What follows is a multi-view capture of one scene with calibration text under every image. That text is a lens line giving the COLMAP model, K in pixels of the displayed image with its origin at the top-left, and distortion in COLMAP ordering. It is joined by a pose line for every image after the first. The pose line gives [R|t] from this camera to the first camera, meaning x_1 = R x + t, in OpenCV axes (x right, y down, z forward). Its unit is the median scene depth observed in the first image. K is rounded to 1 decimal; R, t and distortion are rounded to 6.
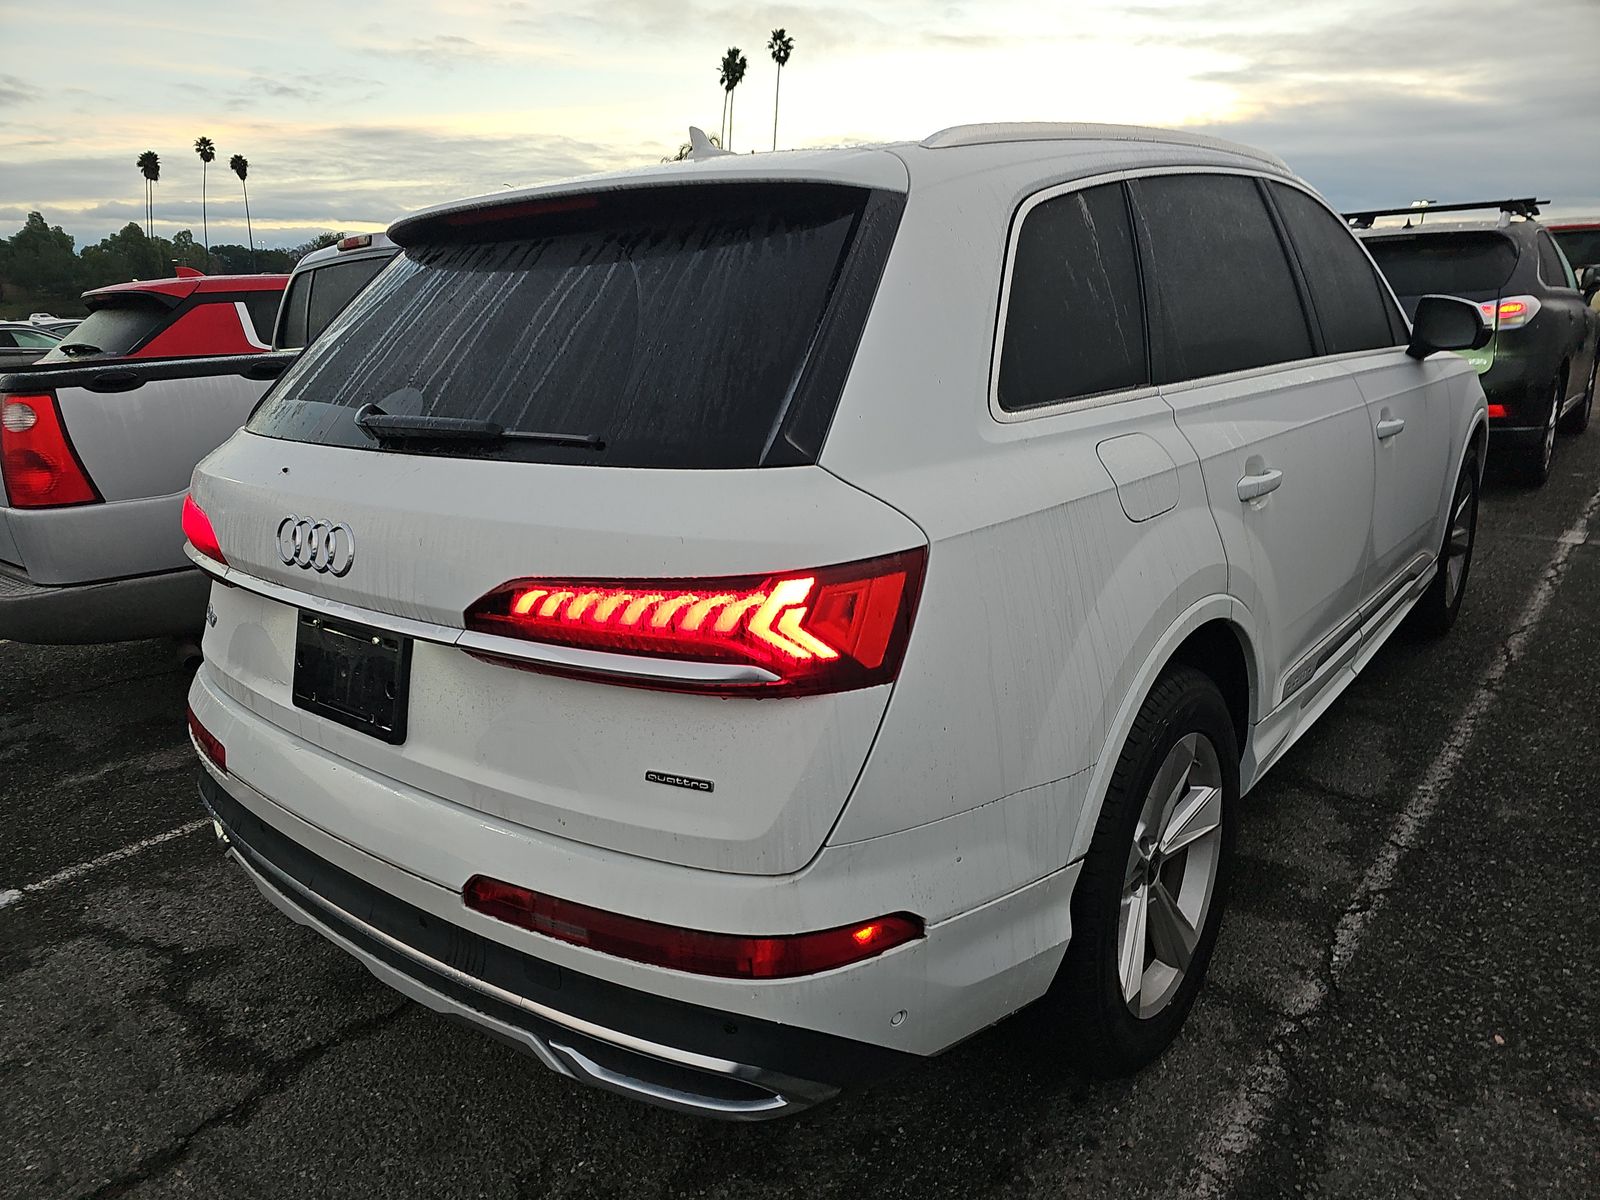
lens RADIAL K [[1093.9, 0, 796.3], [0, 1093.9, 535.7], [0, 0, 1]] dist [0.051337, -0.058716]
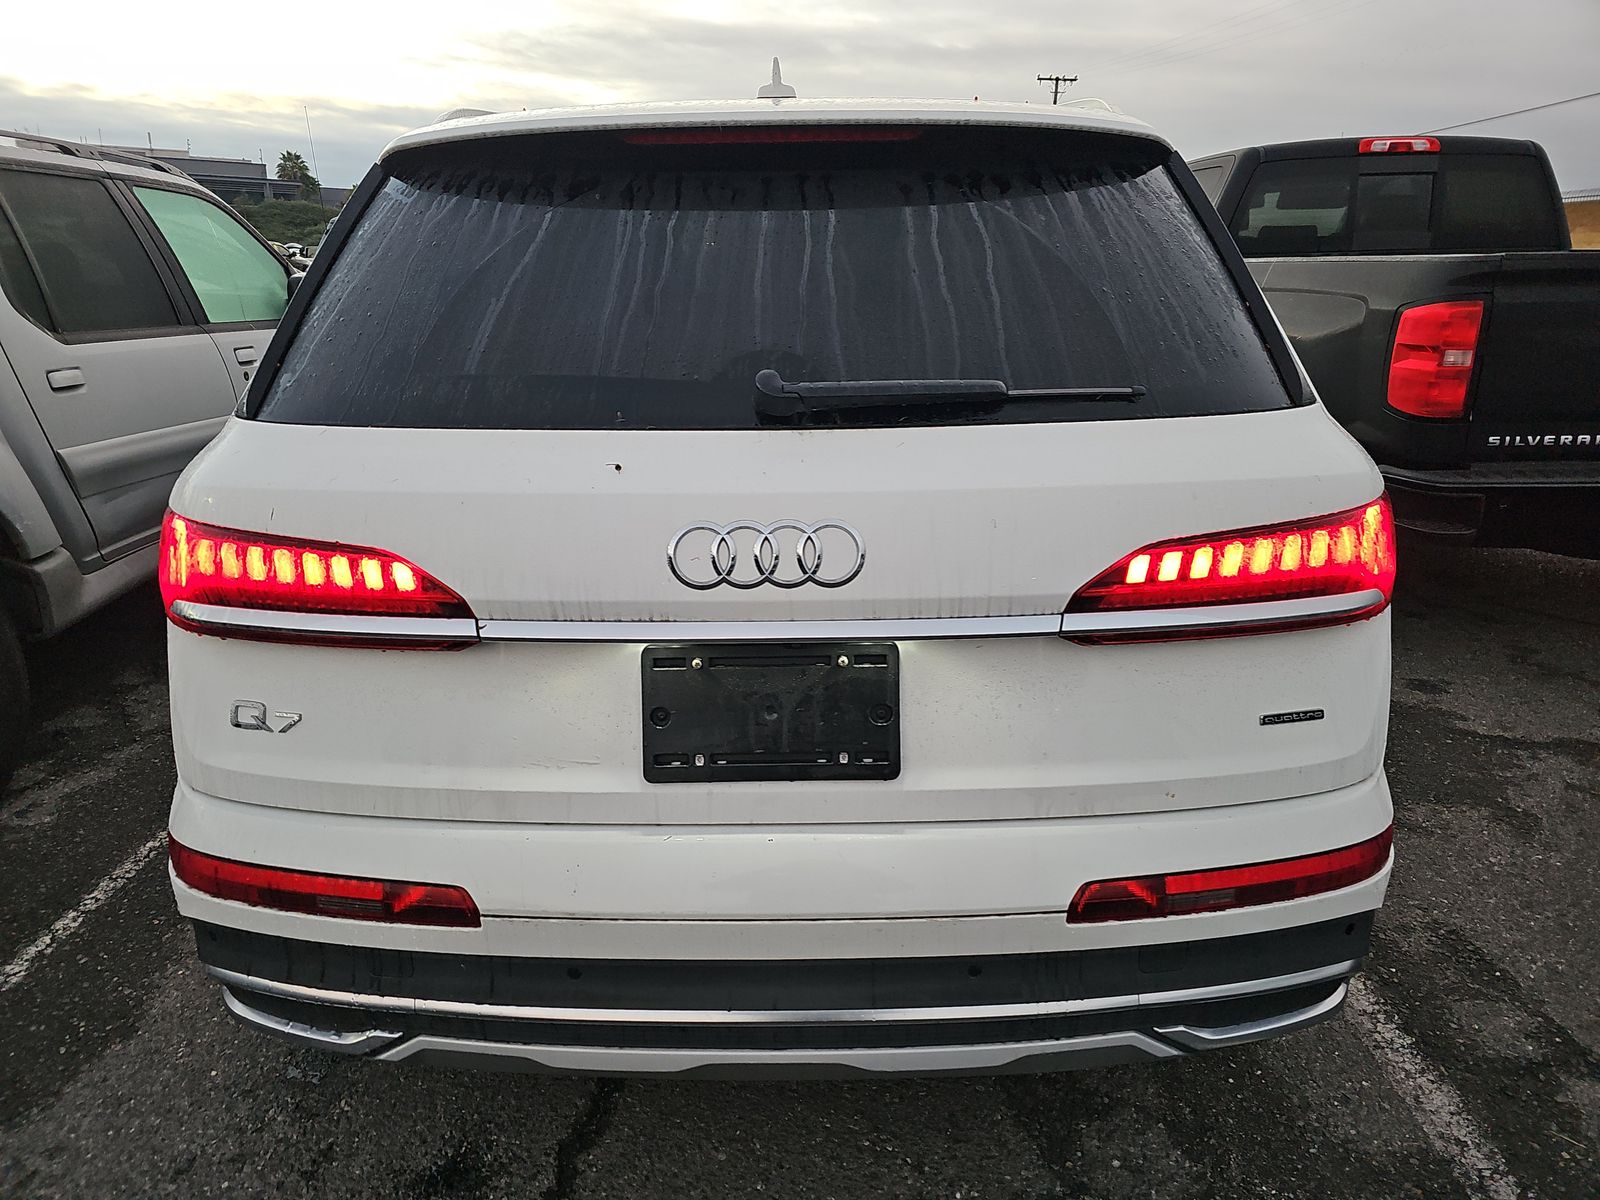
lens RADIAL K [[1093.9, 0, 796.3], [0, 1093.9, 535.7], [0, 0, 1]] dist [0.051337, -0.058716]
pose [[0.775881, -0.120942, 0.619178, -0.964341], [0.111980, 0.992269, 0.053496, -0.045928], [-0.620862, 0.027829, 0.783426, 0.422047]]
